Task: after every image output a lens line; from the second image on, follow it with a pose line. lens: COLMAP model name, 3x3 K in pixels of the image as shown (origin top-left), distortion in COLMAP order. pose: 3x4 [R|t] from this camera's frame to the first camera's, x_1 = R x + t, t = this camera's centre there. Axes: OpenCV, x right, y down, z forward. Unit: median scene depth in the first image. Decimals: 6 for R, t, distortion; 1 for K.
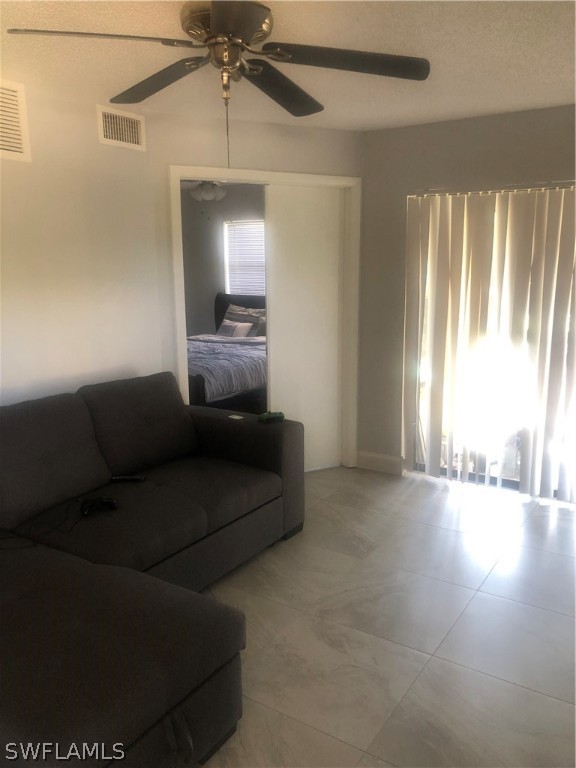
lens RADIAL K [[635.8, 0, 287.8], [0, 635.8, 384.7], [0, 0, 1]] dist [0.033411, -0.033285]
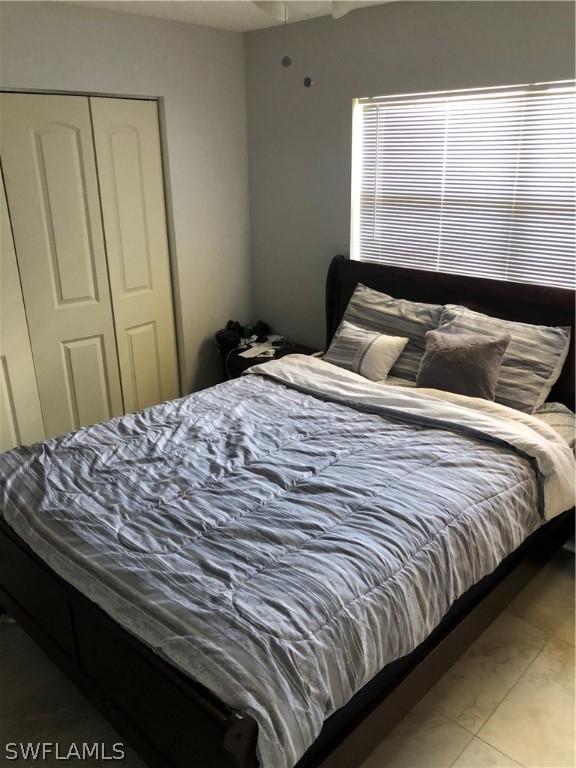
lens RADIAL K [[635.8, 0, 288.2], [0, 635.8, 383.2], [0, 0, 1]] dist [0.033411, -0.033285]
pose [[0.982374, 0.064252, -0.175534, -0.056833], [-0.037414, 0.987652, 0.152131, -0.127563], [0.183142, -0.142882, 0.972648, 0.545203]]
